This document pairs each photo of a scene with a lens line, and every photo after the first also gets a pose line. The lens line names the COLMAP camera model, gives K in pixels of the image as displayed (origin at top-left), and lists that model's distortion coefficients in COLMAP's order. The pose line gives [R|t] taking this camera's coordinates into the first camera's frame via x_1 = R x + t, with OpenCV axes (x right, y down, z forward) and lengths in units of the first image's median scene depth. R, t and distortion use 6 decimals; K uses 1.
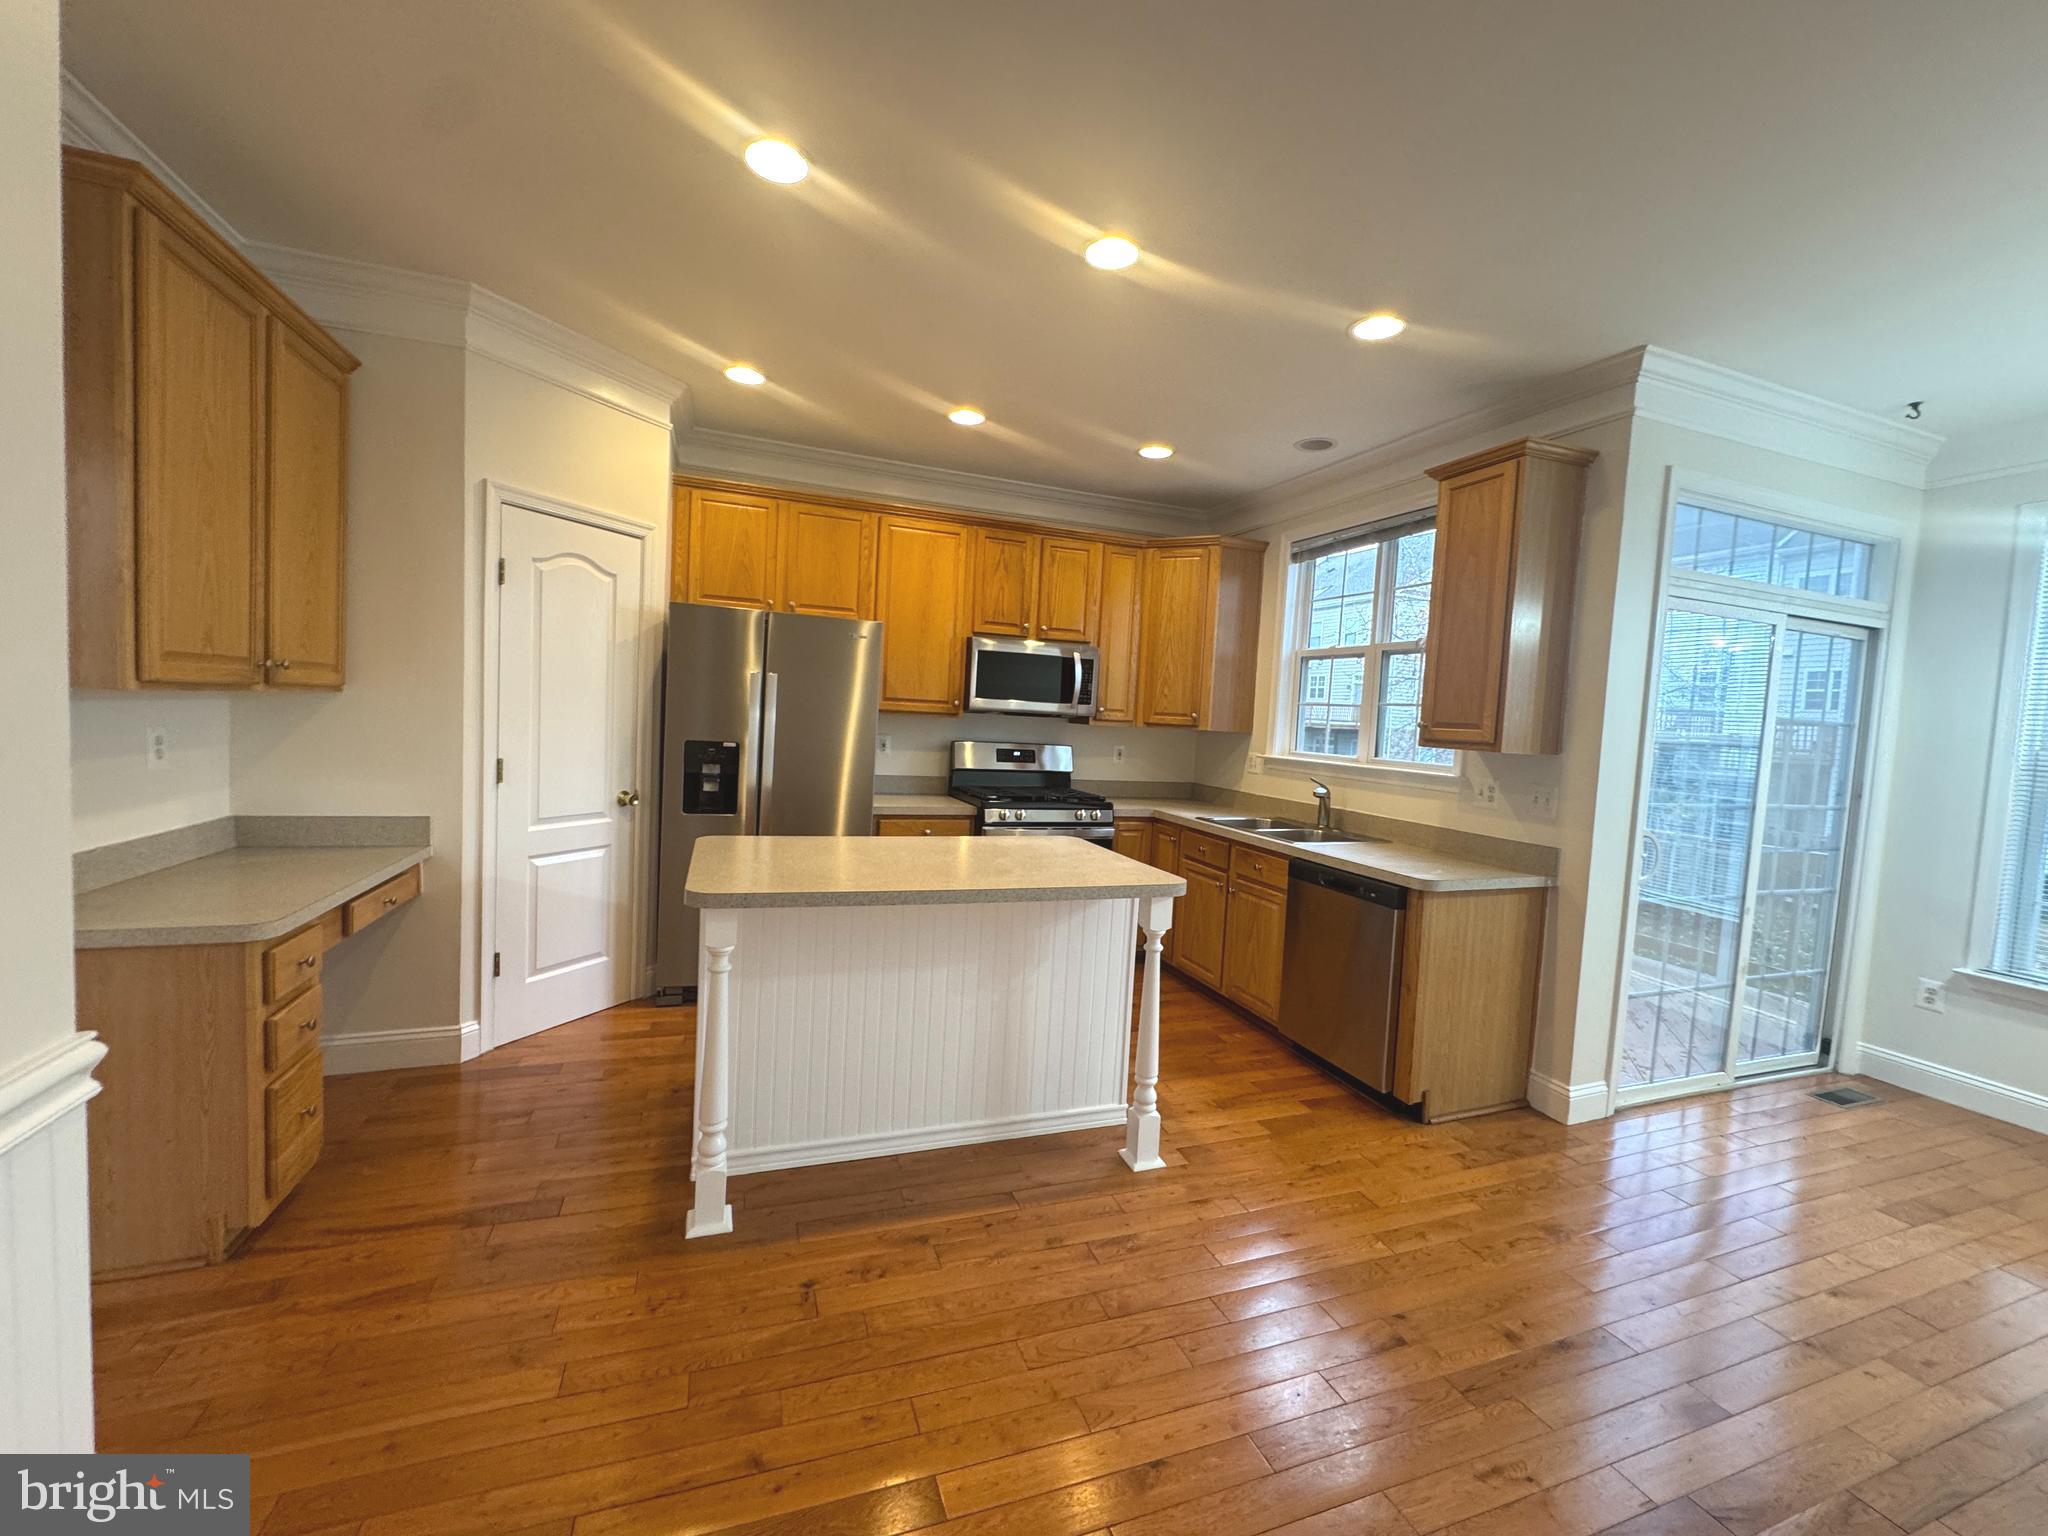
lens RADIAL K [[814.5, 0, 1021.6], [0, 814.5, 759.8], [0, 0, 1]] dist [-0.002046, -0.000226]
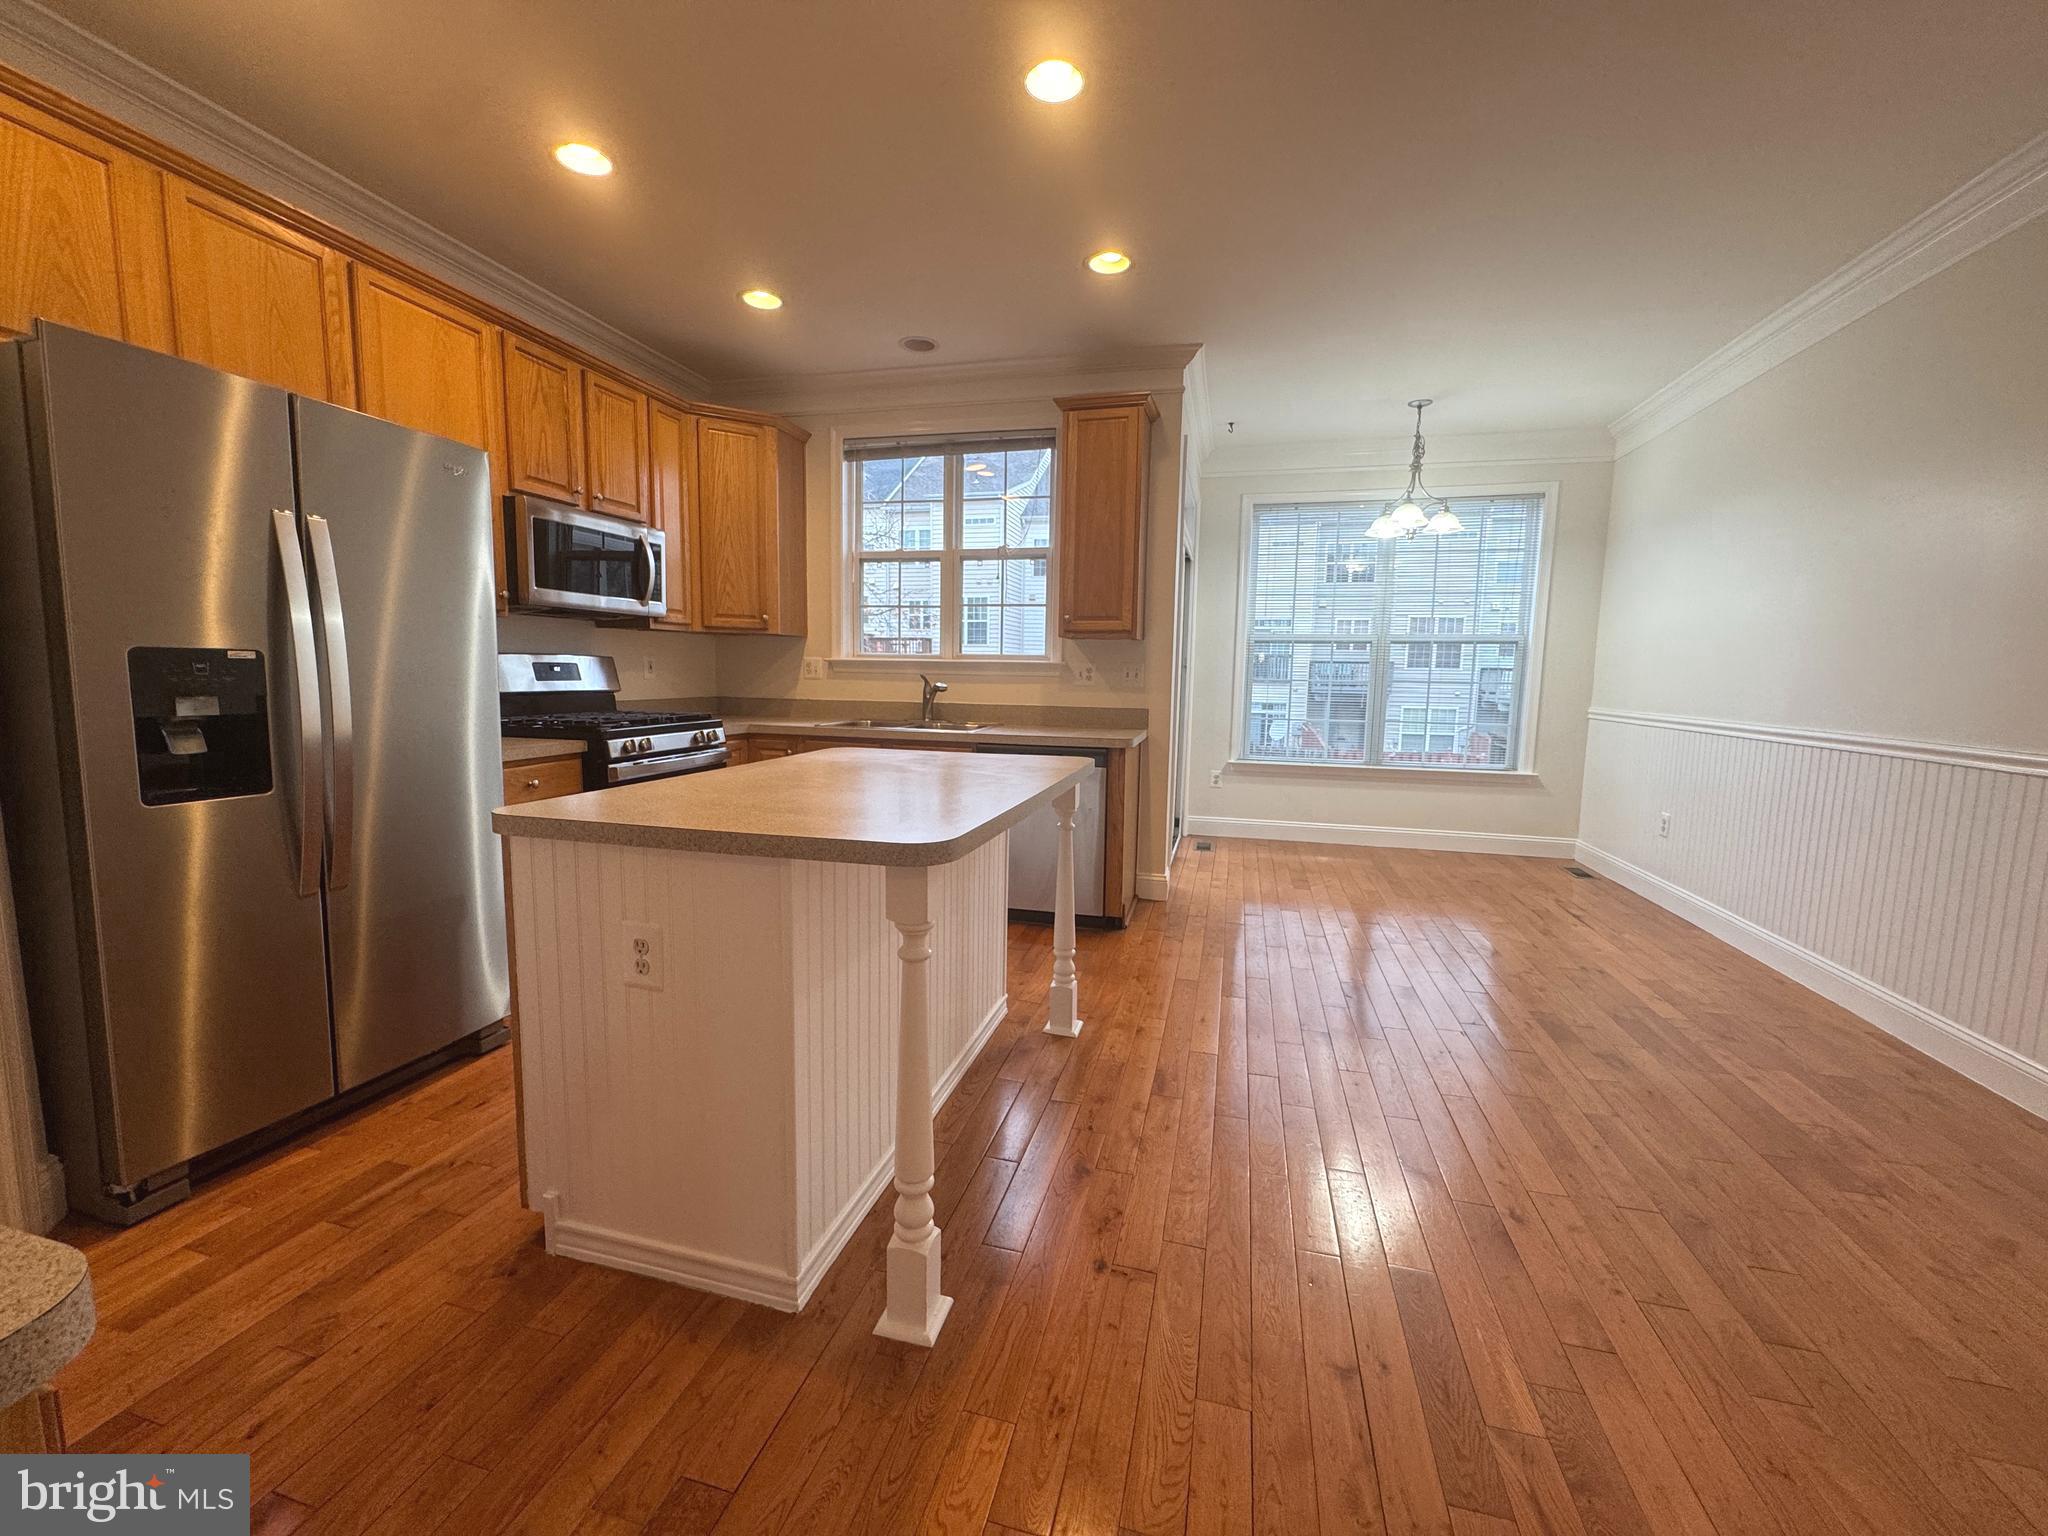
lens RADIAL K [[814.5, 0, 1010.5], [0, 814.5, 761.4], [0, 0, 1]] dist [-0.002046, -0.000226]
pose [[0.577110, -0.134001, 0.805598, -0.421063], [0.059041, 0.990711, 0.122497, 0.010586], [-0.814529, -0.023131, 0.579661, 0.276243]]
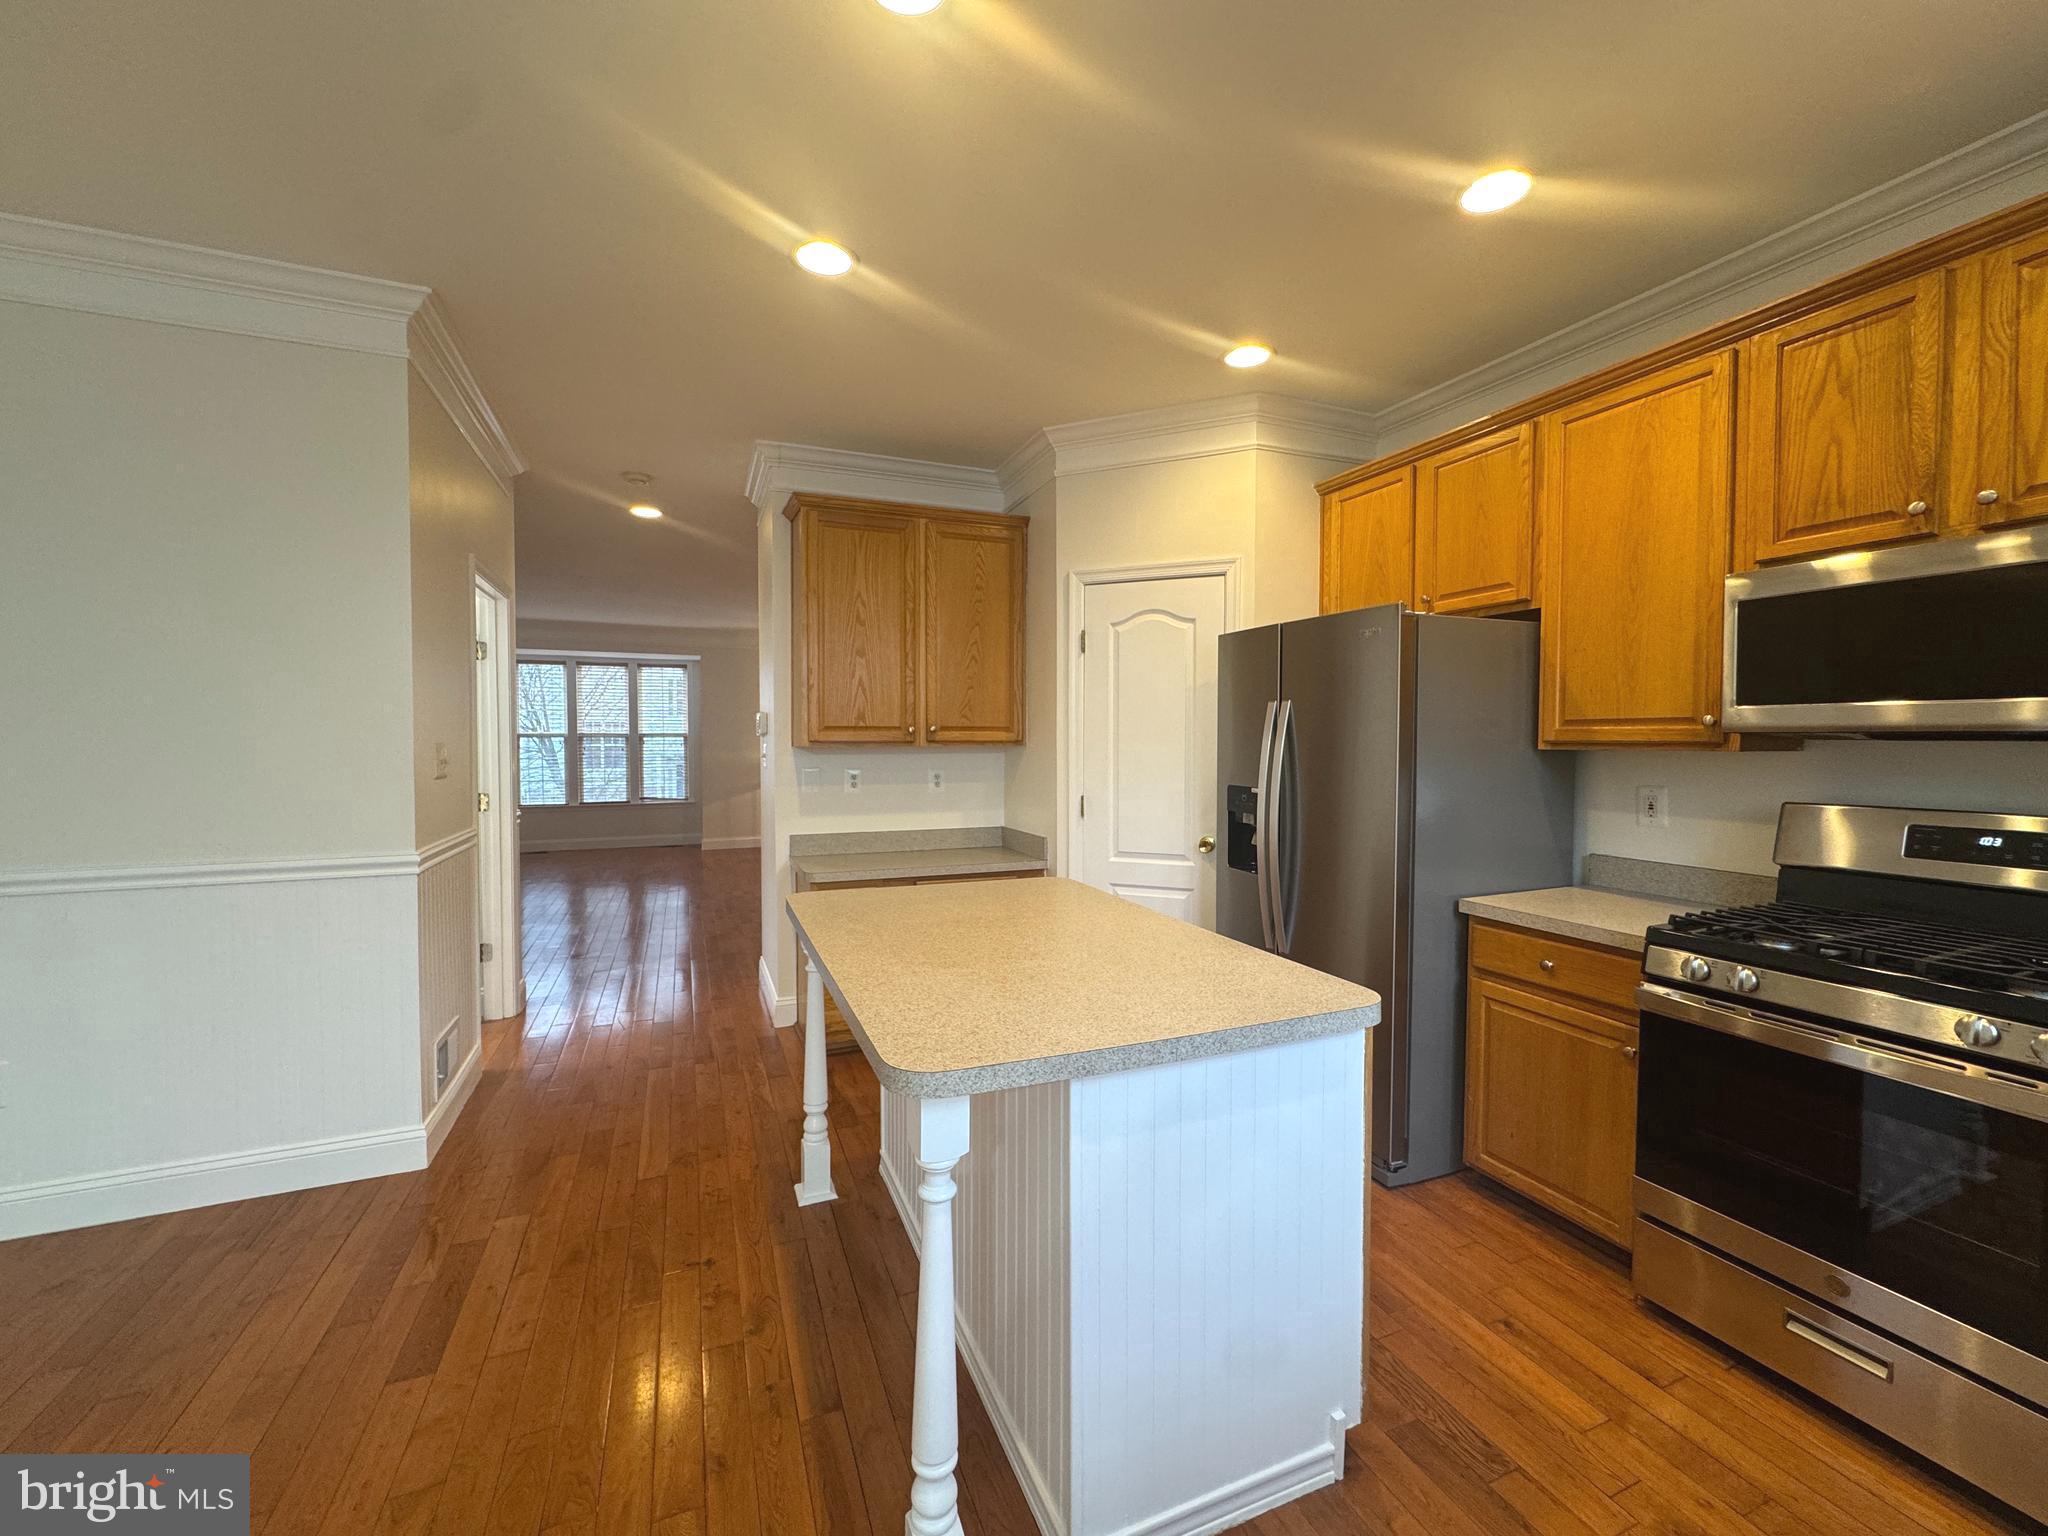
lens RADIAL K [[814.5, 0, 1021.2], [0, 814.5, 764.3], [0, 0, 1]] dist [-0.002046, -0.000226]
pose [[0.047602, -0.021599, -0.998633, 0.397272], [-0.057512, 0.998048, -0.024328, -0.009715], [0.997209, 0.058591, 0.046267, 0.608678]]
